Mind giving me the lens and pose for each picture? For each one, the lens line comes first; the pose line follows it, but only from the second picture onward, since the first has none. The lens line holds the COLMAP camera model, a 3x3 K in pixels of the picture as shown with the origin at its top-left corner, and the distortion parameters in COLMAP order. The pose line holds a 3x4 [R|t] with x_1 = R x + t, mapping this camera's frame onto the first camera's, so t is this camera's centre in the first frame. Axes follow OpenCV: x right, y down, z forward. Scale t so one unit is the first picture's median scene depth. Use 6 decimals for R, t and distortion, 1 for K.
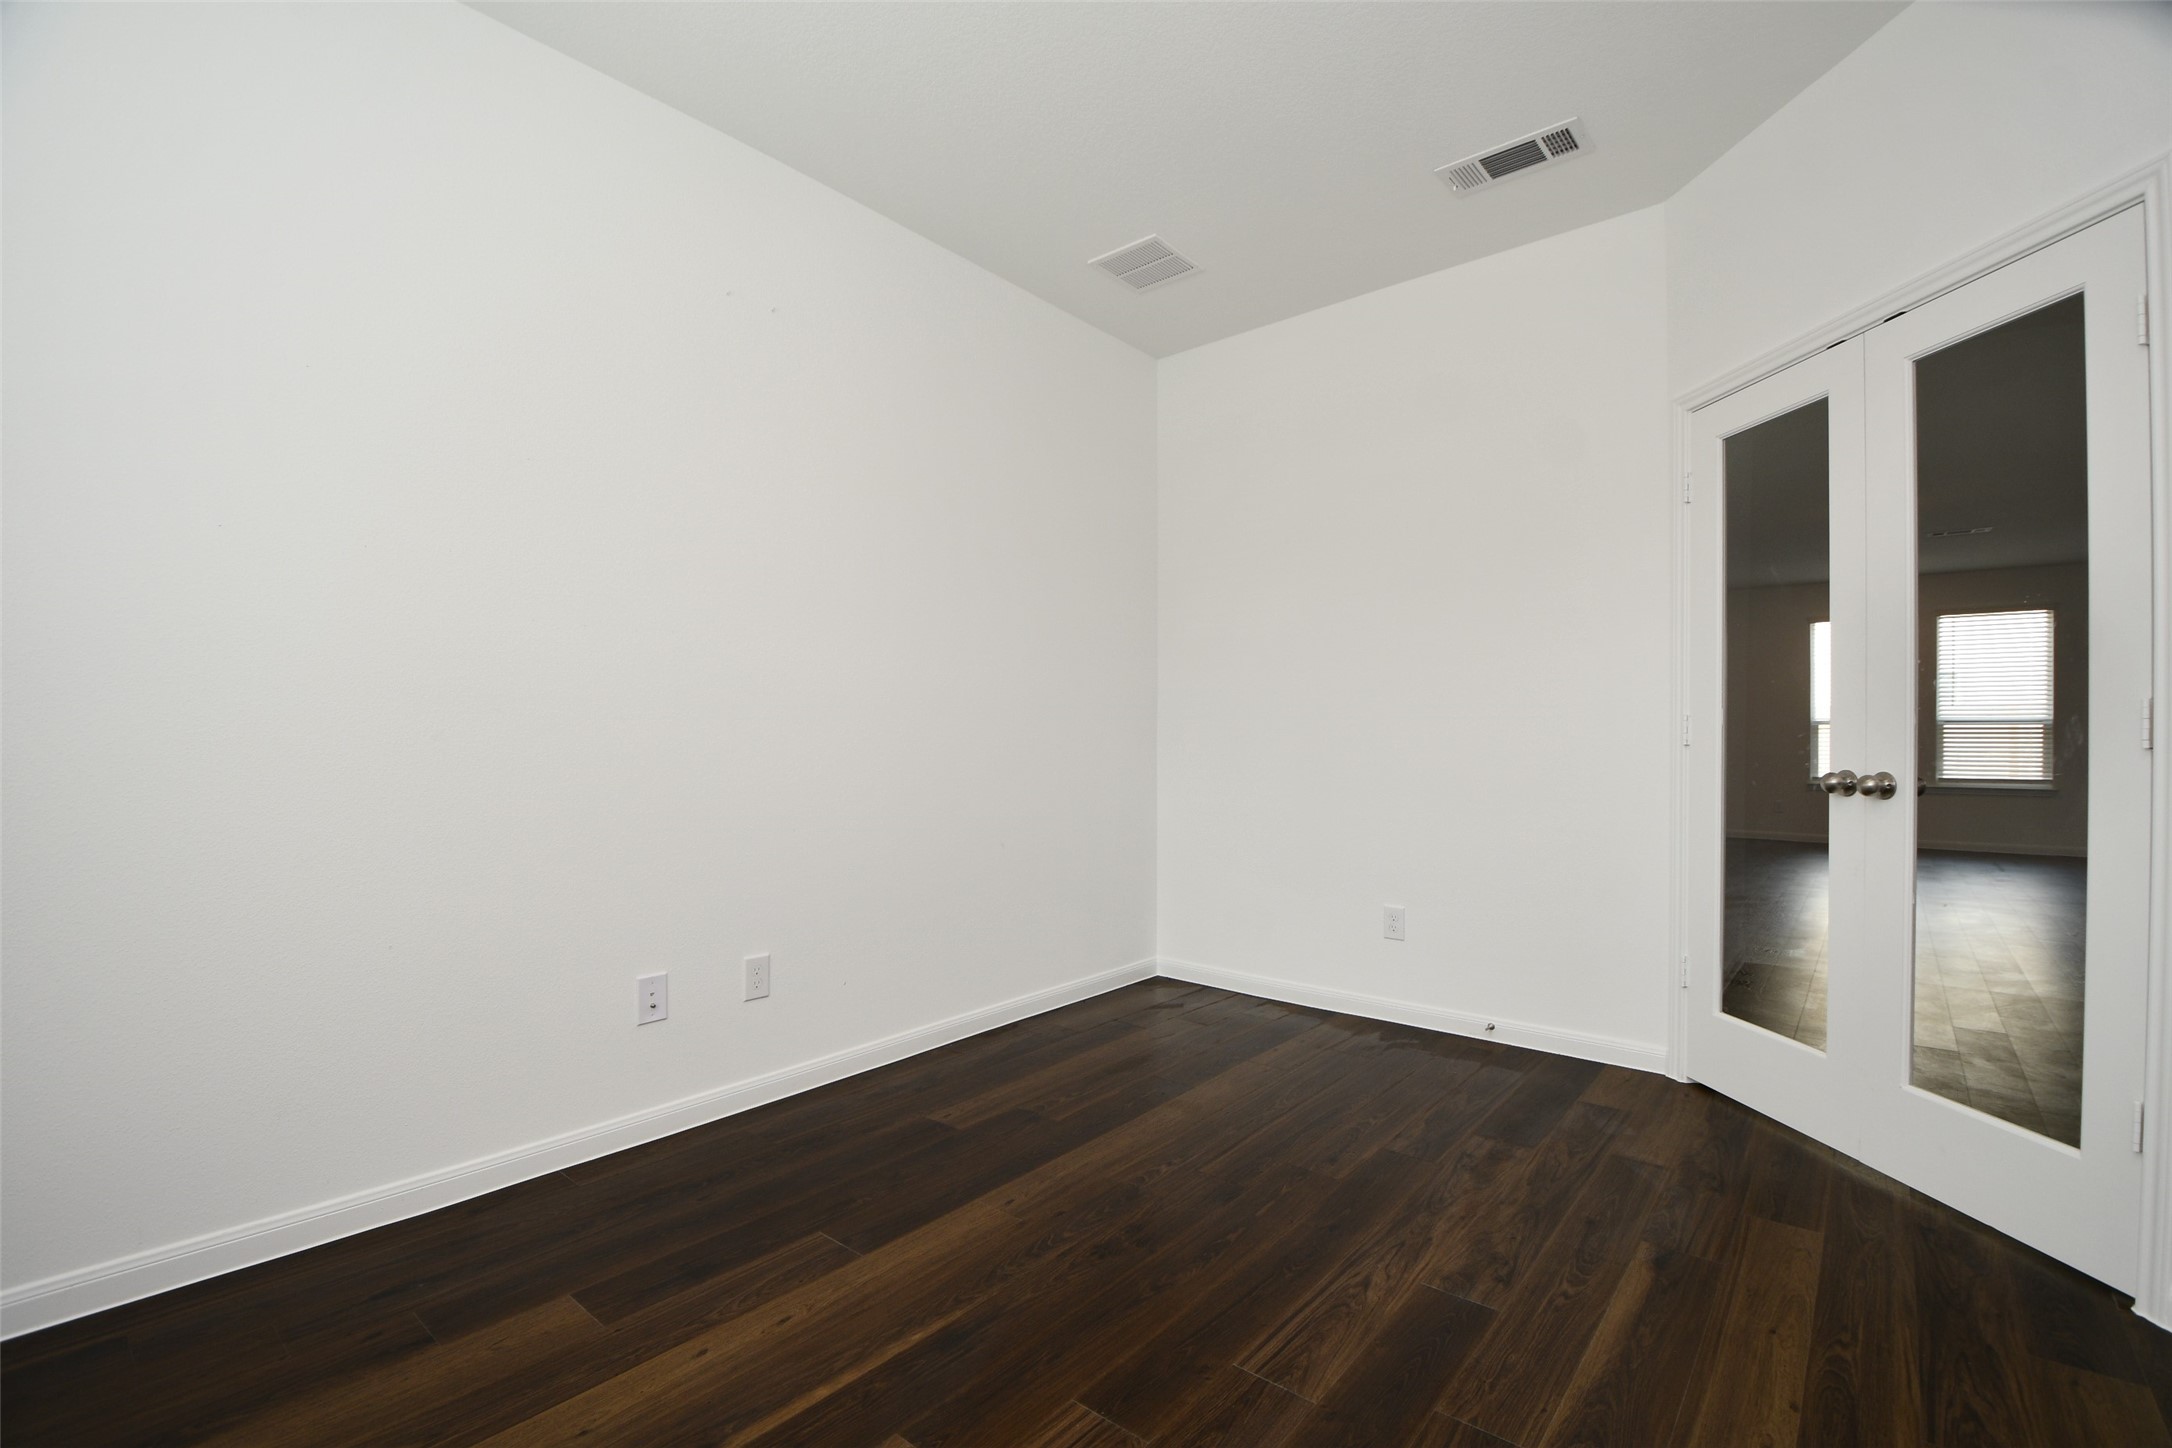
lens RADIAL K [[952.7, 0, 1090.6], [0, 952.7, 736.1], [0, 0, 1]] dist [-0.003893, -0.013877]
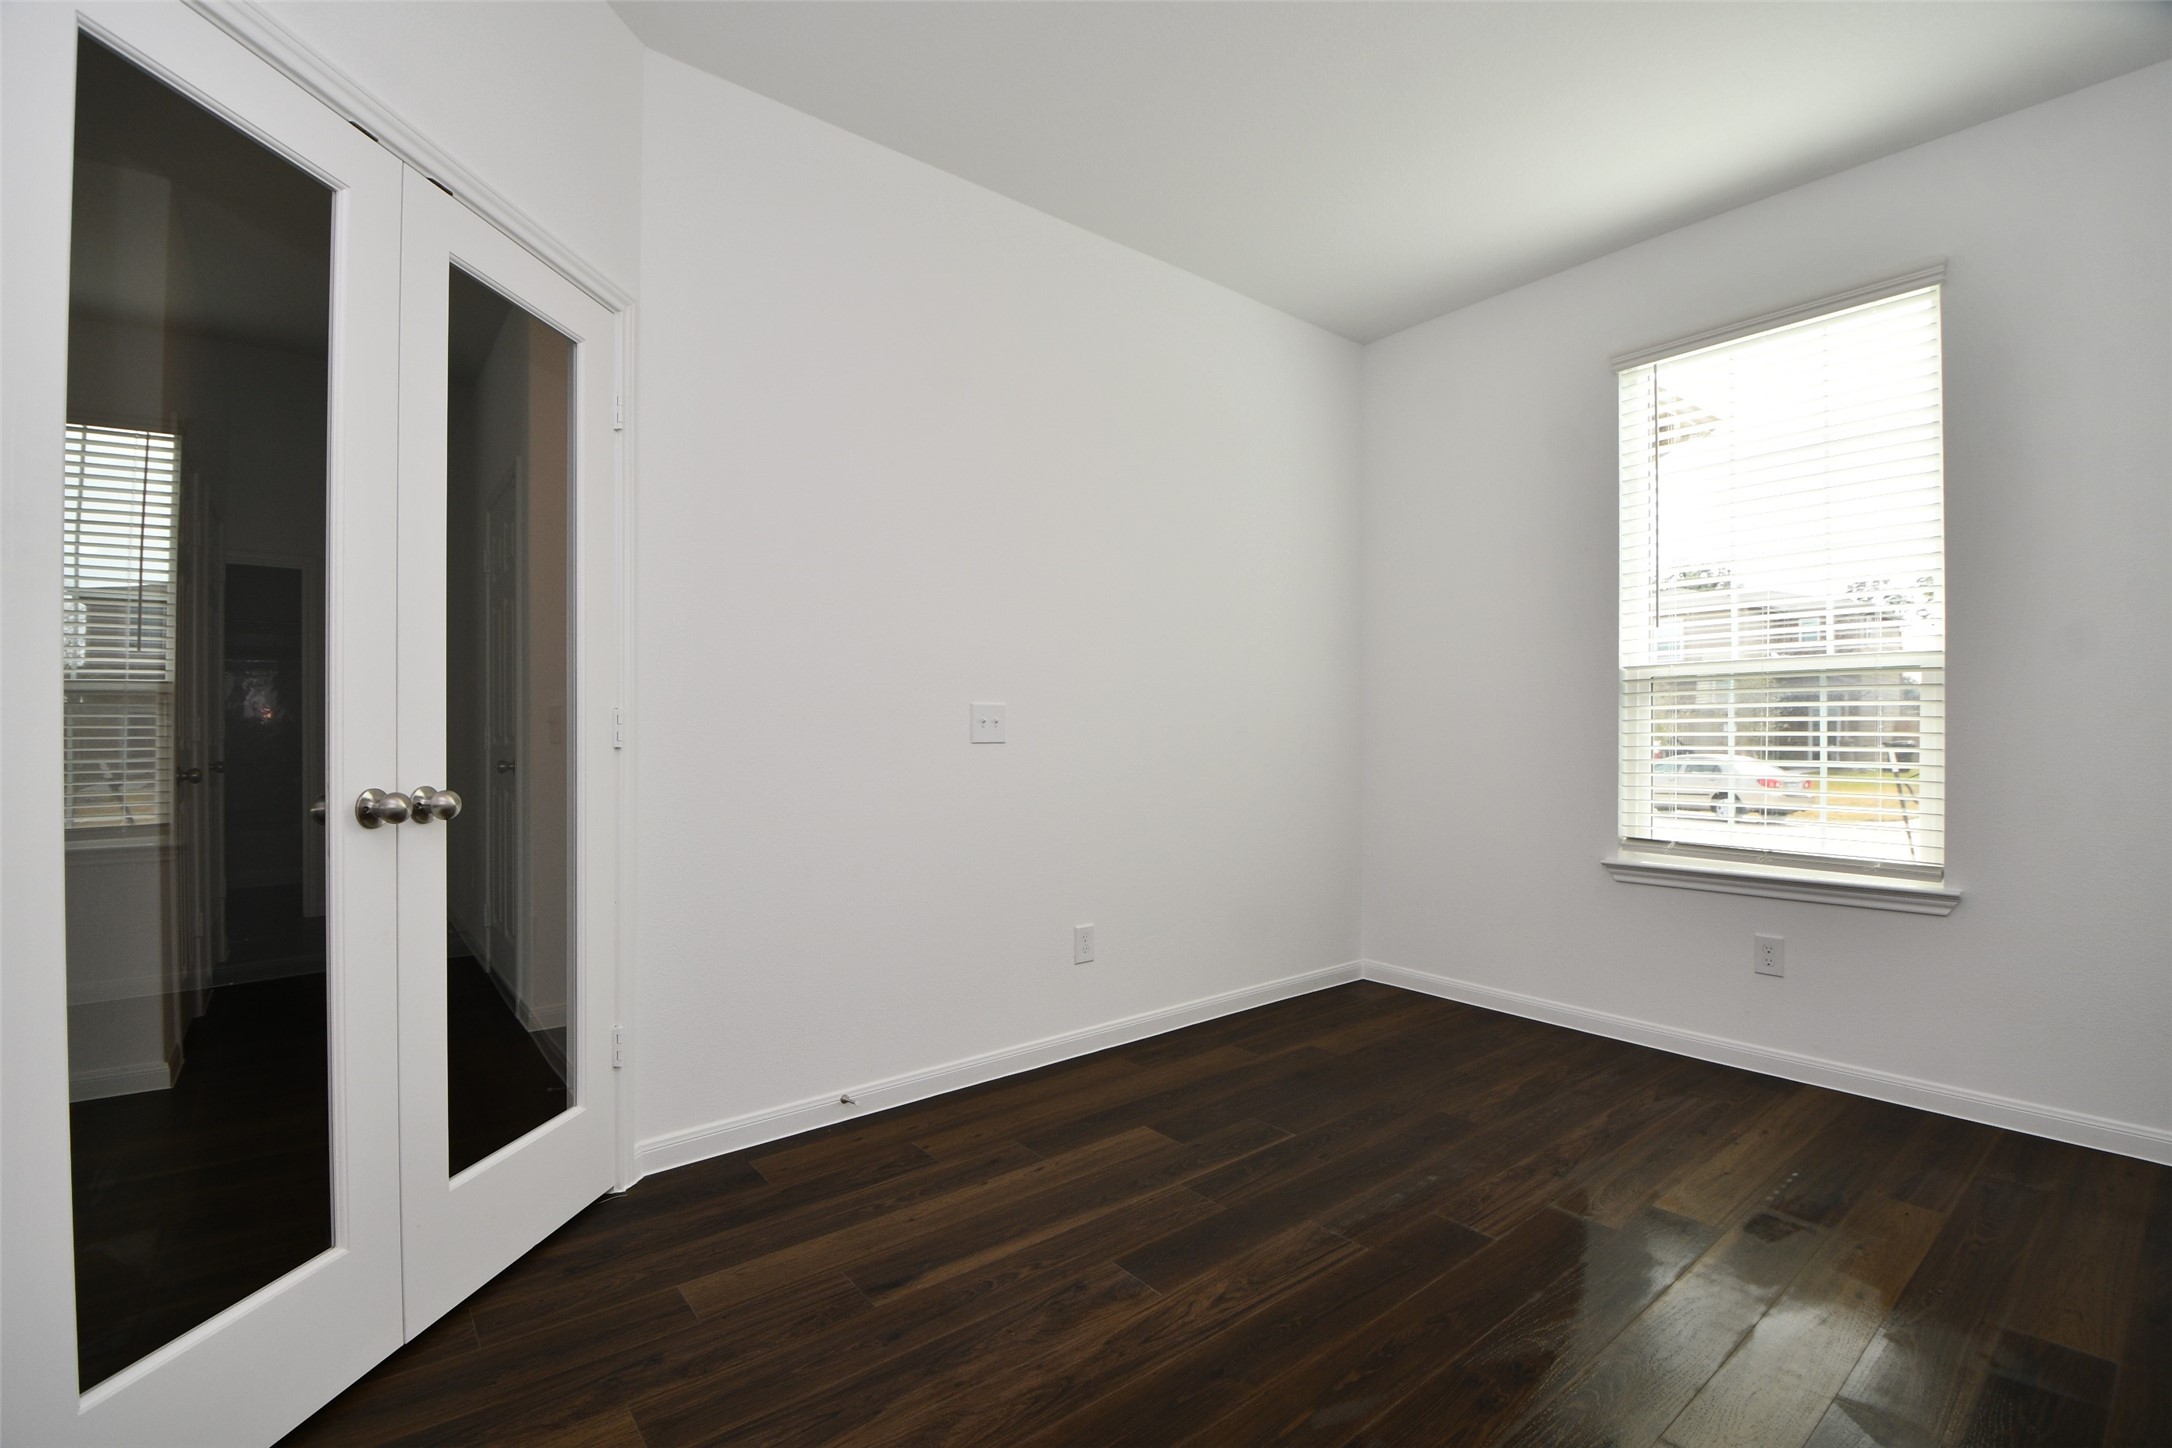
lens RADIAL K [[952.7, 0, 1084.0], [0, 952.7, 739.4], [0, 0, 1]] dist [-0.003893, -0.013877]
pose [[-0.979525, -0.002211, 0.201312, 0.236128], [-0.001824, 0.999996, 0.002109, -0.002029], [-0.201316, 0.001699, -0.979525, 2.028410]]
